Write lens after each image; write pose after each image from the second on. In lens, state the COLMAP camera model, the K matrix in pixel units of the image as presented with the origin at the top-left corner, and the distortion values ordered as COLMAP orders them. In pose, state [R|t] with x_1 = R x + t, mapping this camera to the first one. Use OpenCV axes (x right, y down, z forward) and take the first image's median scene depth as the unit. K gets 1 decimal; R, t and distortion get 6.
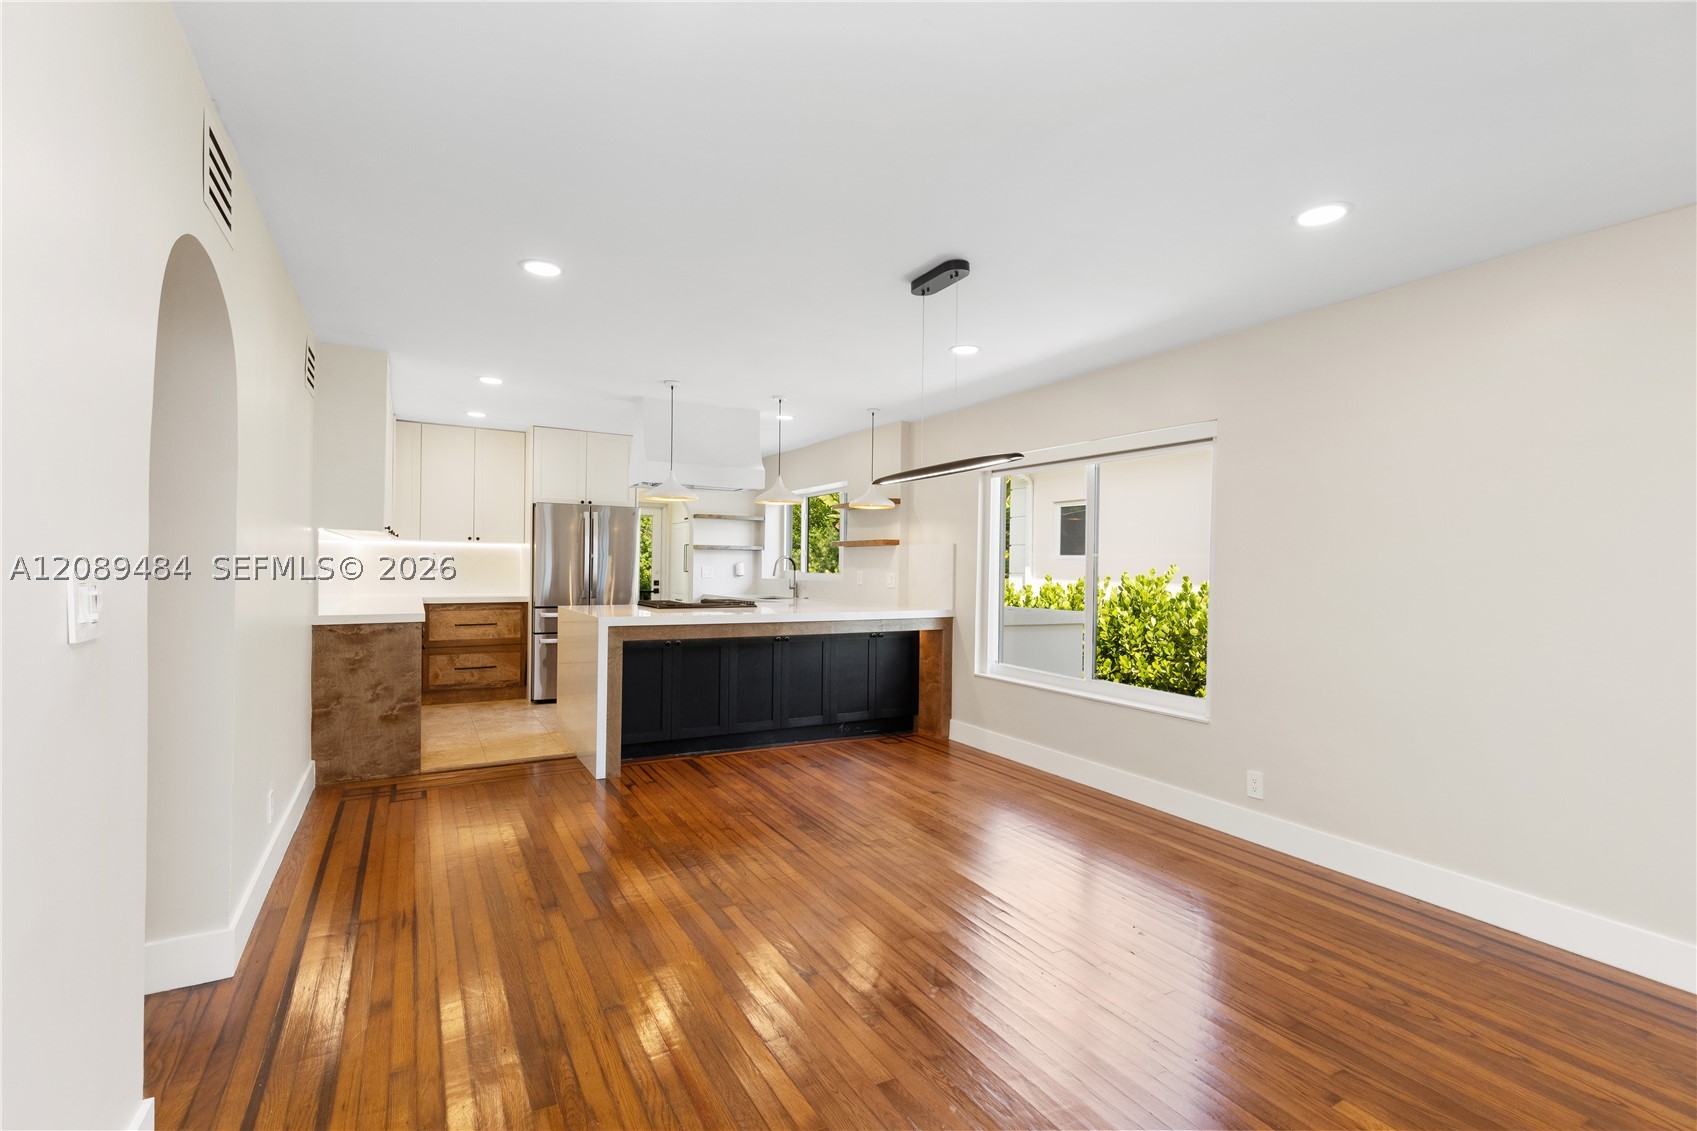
lens RADIAL K [[787.0, 0, 845.9], [0, 787.0, 567.5], [0, 0, 1]] dist [0.012888, -0.003863]
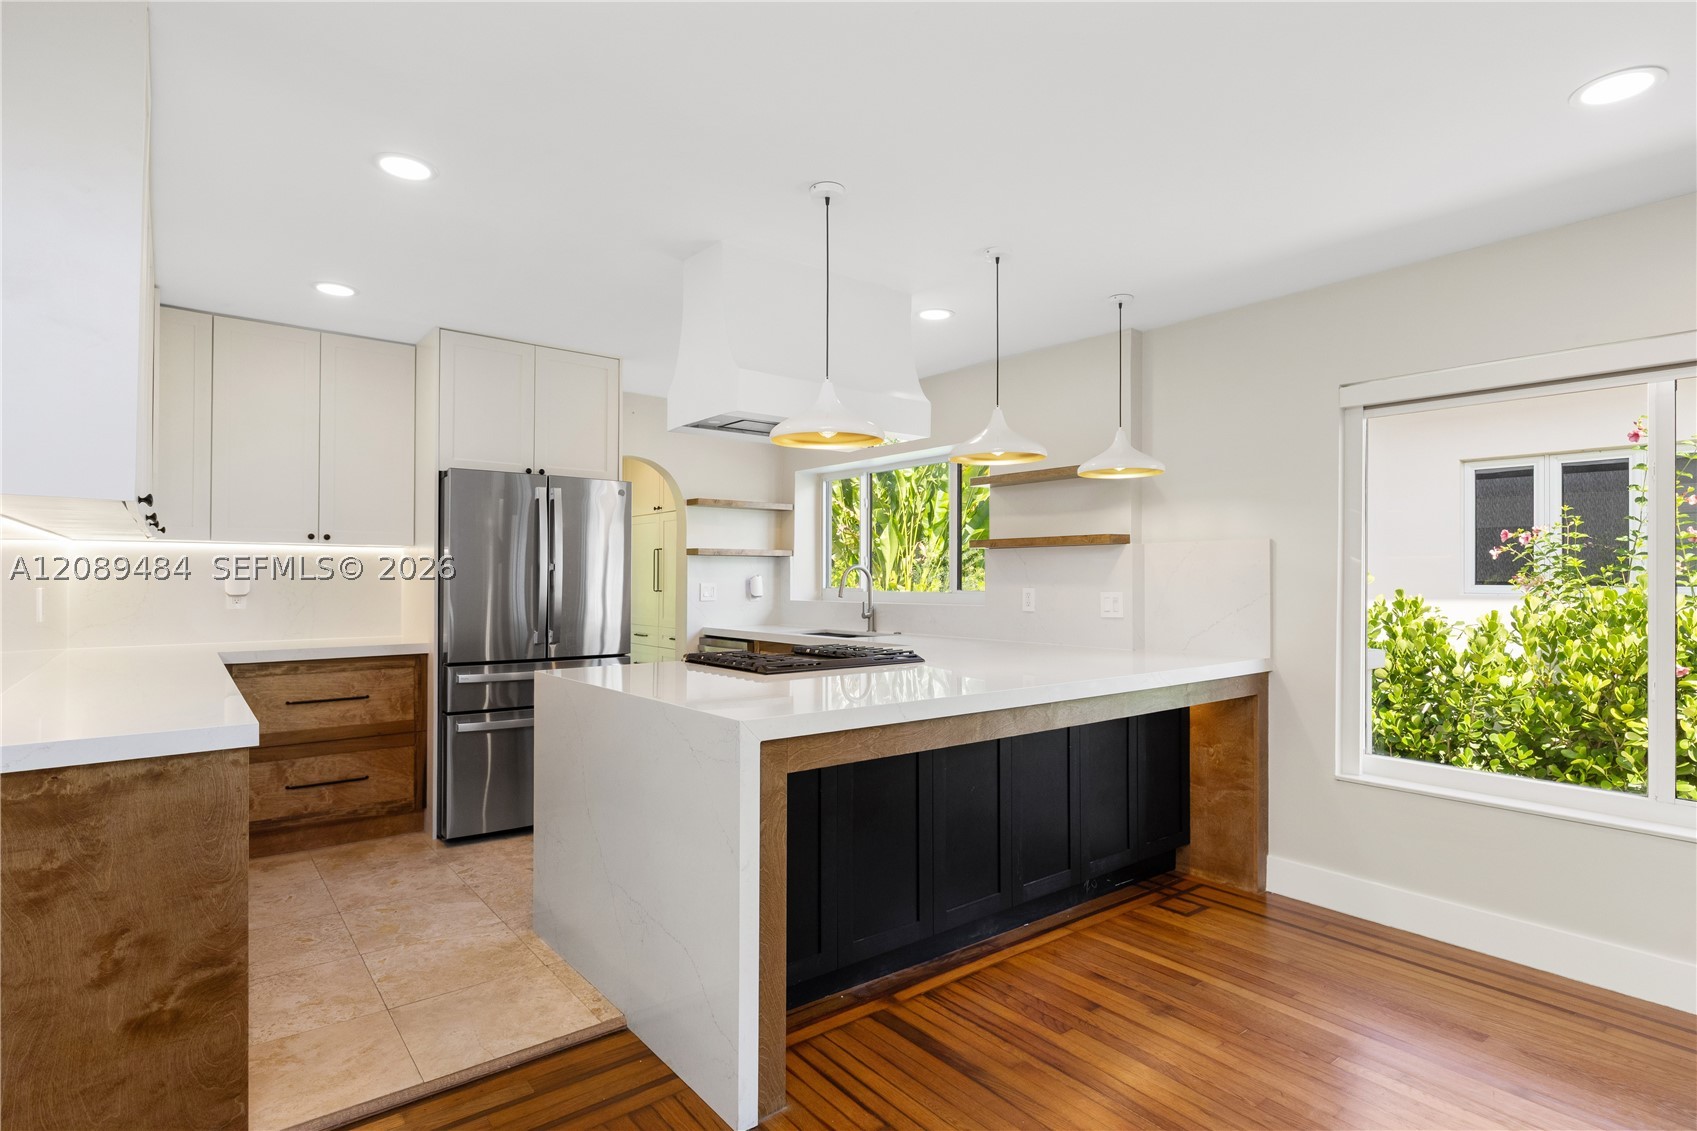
lens RADIAL K [[873.4, 0, 854.9], [0, 873.4, 566.8], [0, 0, 1]] dist [-0.001596, -0.000953]
pose [[0.986581, -0.008147, 0.163066, -0.262355], [0.010139, 0.999884, -0.011390, -0.007467], [-0.162955, 0.012890, 0.986549, 0.445925]]
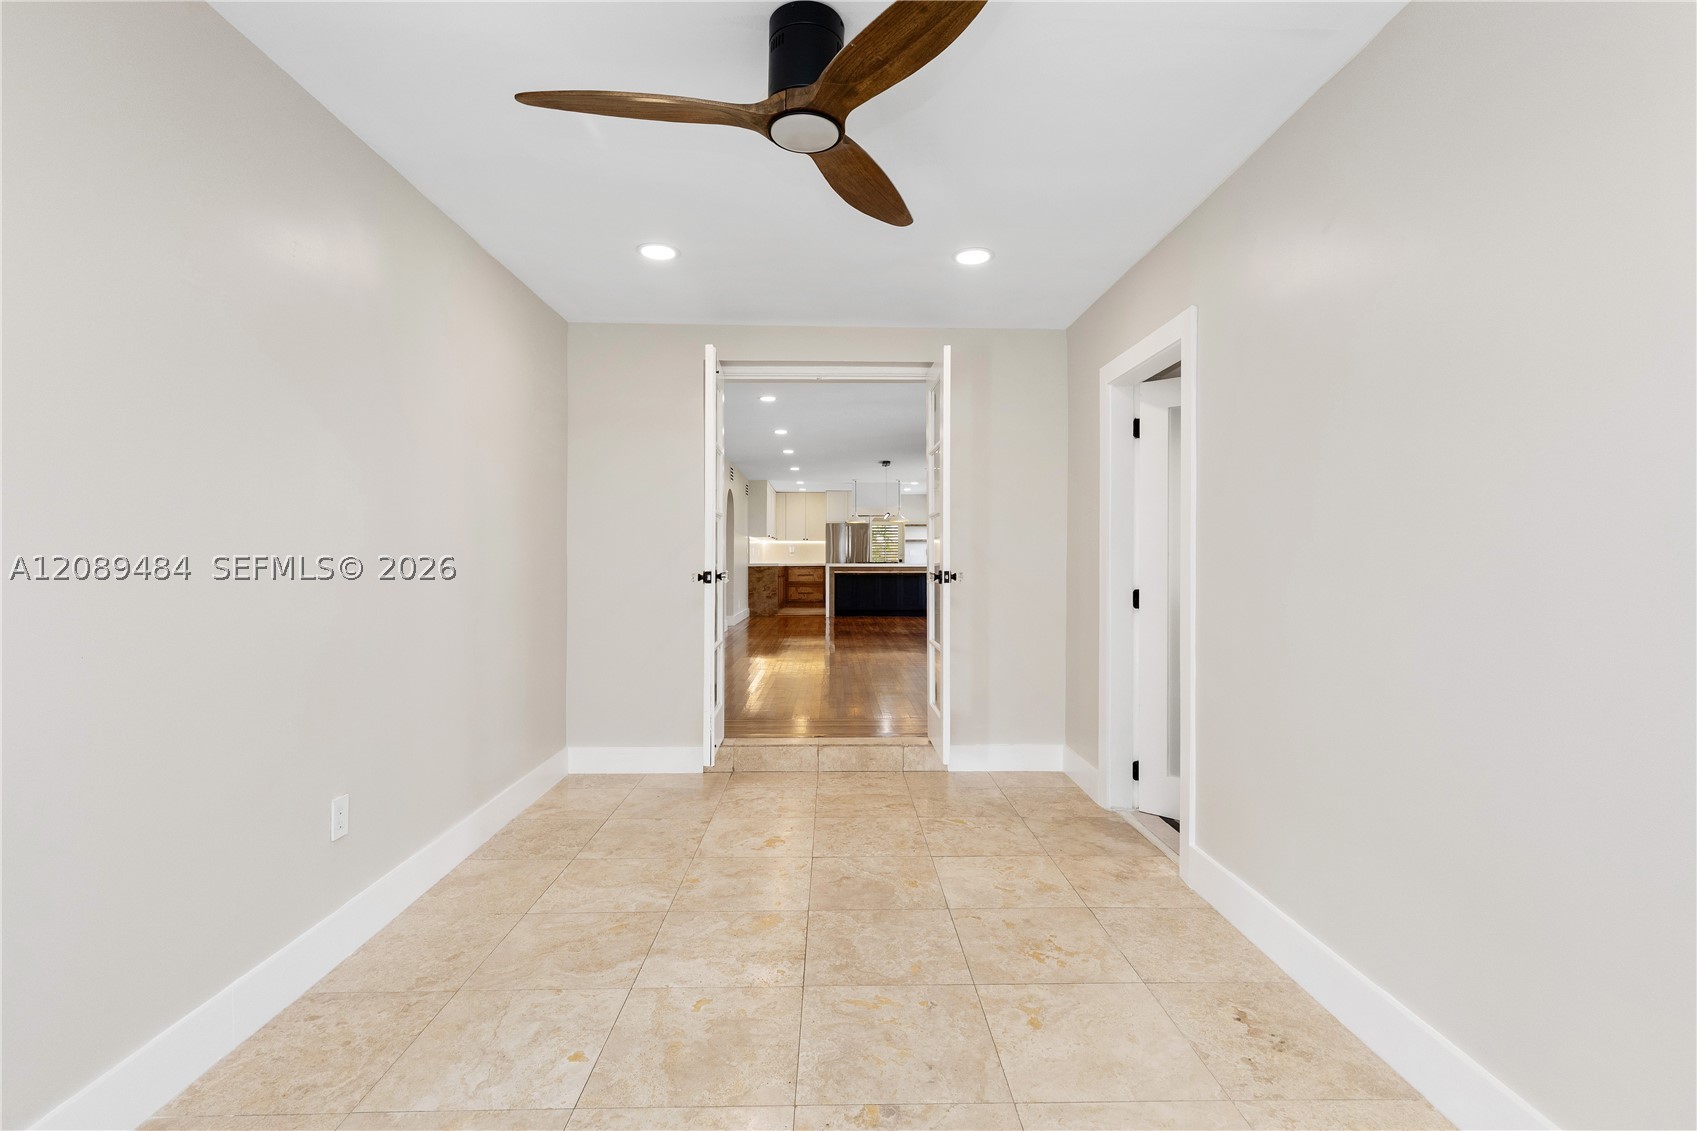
lens RADIAL K [[787.0, 0, 838.5], [0, 787.0, 551.4], [0, 0, 1]] dist [0.012888, -0.003863]
pose [[0.881178, -0.021736, -0.472284, 0.919888], [0.011303, 0.999626, -0.024918, 0.074350], [0.472649, 0.016619, 0.881094, -1.303858]]
